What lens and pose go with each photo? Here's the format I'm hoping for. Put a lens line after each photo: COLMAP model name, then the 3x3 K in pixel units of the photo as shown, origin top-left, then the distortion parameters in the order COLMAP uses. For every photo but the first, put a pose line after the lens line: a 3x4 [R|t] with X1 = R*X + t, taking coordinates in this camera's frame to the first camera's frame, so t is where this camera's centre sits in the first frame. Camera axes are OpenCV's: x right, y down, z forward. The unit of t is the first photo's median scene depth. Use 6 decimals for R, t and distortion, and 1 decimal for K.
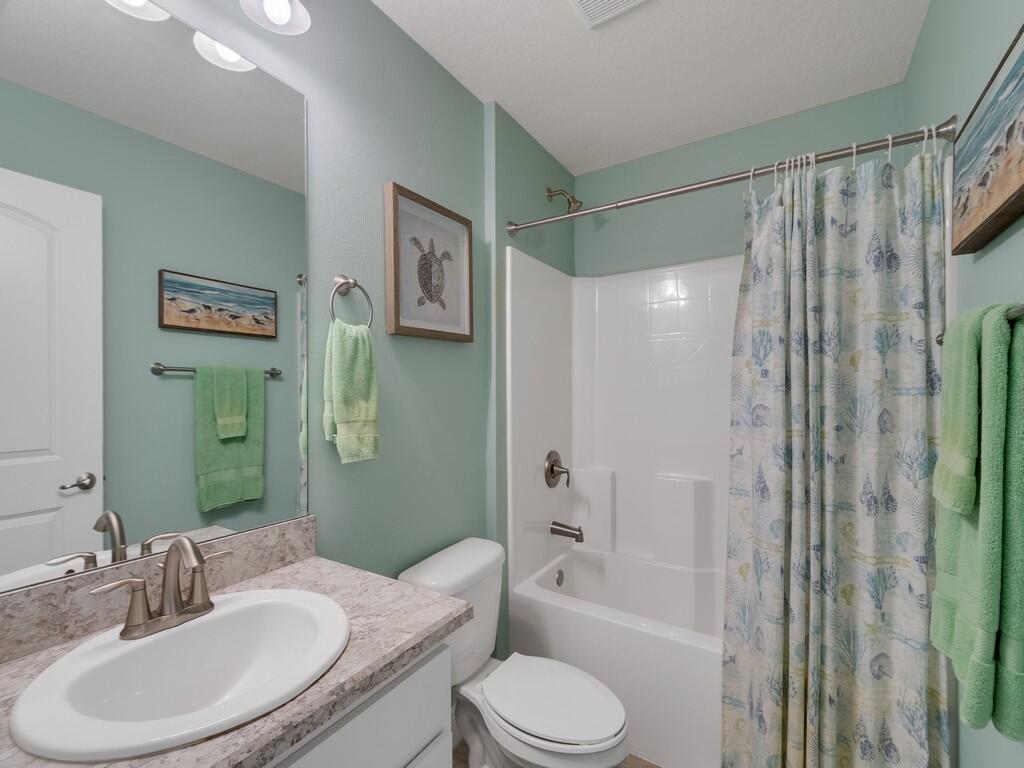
lens RADIAL K [[443.0, 0, 511.1], [0, 443.0, 395.4], [0, 0, 1]] dist [-0.018037, -0.000237]
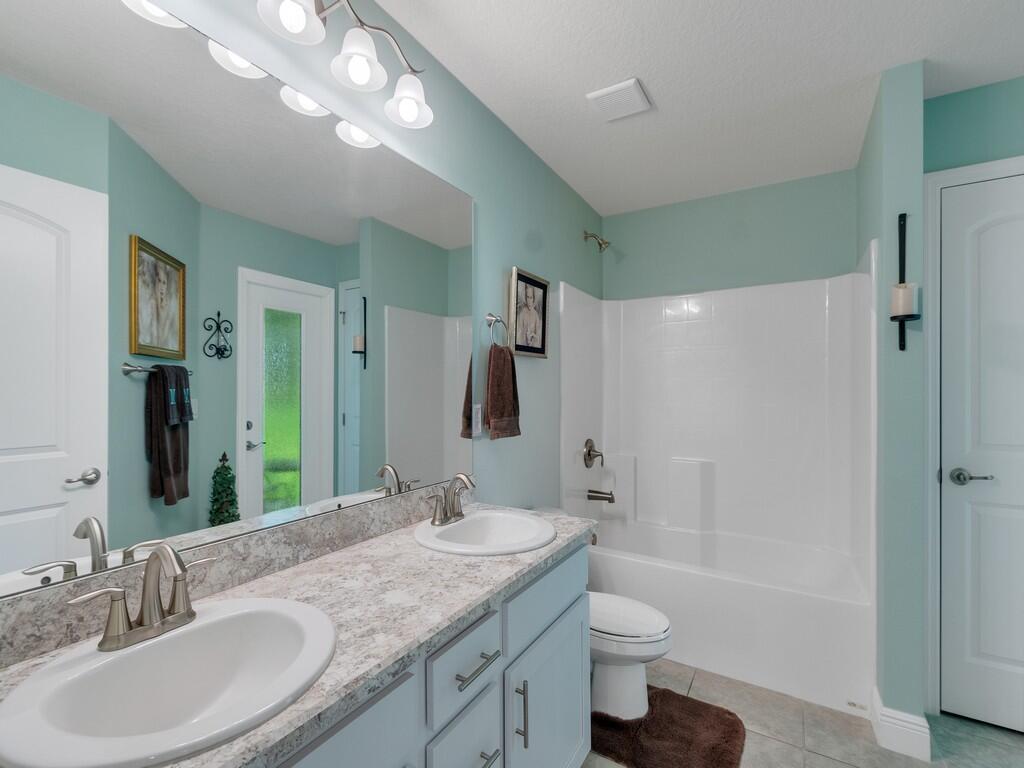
lens RADIAL K [[469.0, 0, 510.3], [0, 469.0, 397.4], [0, 0, 1]] dist [0.000992, 0.000148]
pose [[0.998737, 0.003126, 0.050137, -0.051815], [-0.002906, 0.999986, -0.004465, 0.003463], [-0.050150, 0.004313, 0.998732, -0.085607]]
